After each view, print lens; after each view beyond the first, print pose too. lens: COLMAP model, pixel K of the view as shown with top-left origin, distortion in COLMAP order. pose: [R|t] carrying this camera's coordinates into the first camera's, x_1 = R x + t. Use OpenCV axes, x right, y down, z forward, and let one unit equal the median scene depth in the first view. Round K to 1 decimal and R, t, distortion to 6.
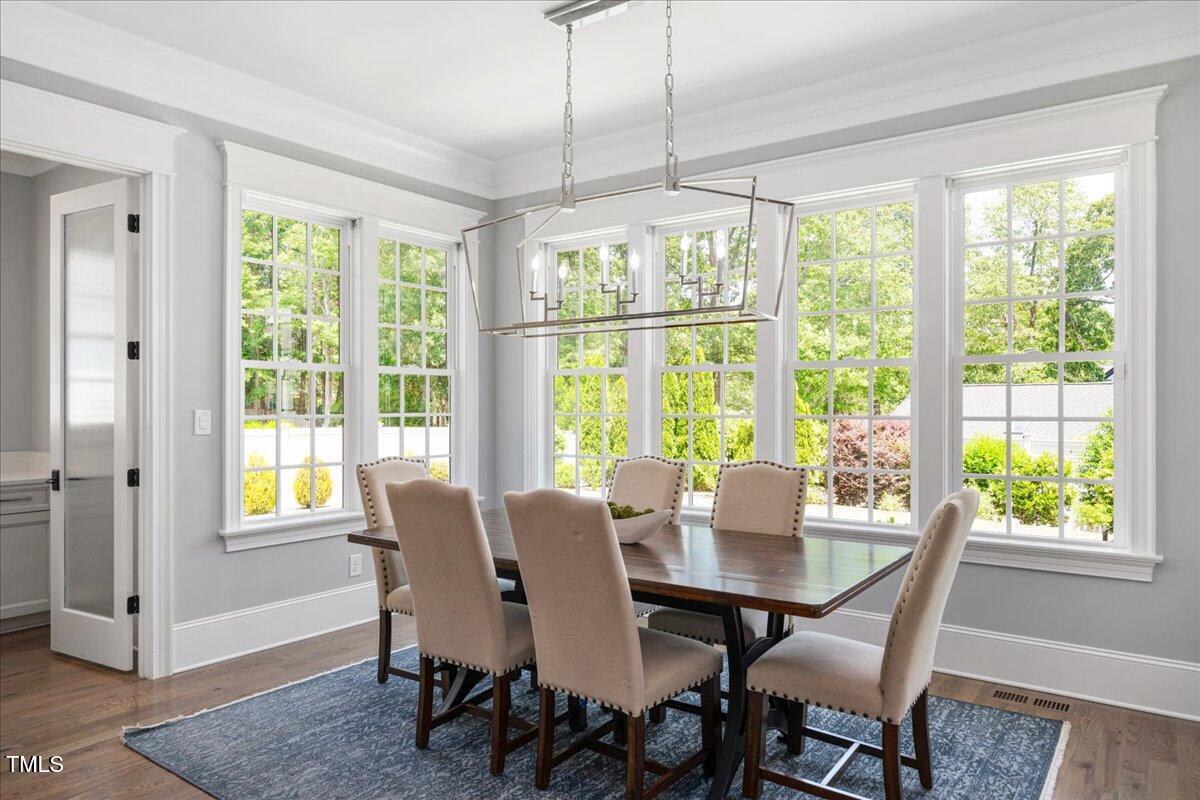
lens RADIAL K [[784.6, 0, 601.0], [0, 784.6, 402.1], [0, 0, 1]] dist [-0.019132, 0.002640]
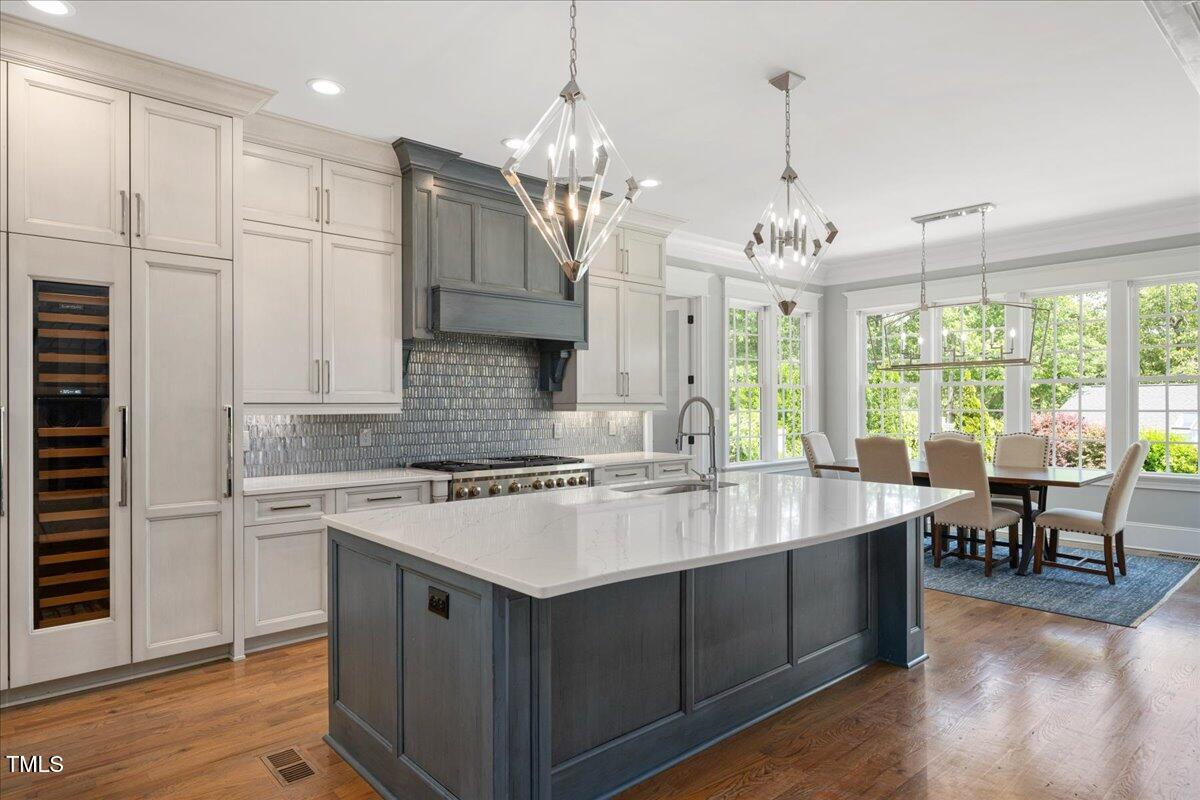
lens RADIAL K [[689.1, 0, 600.3], [0, 689.1, 403.7], [0, 0, 1]] dist [-0.002177, 0.000147]
pose [[0.976079, -0.004165, -0.217378, -0.426090], [0.004422, 0.999990, 0.000697, -0.003238], [0.217373, -0.001642, 0.976087, -0.866240]]
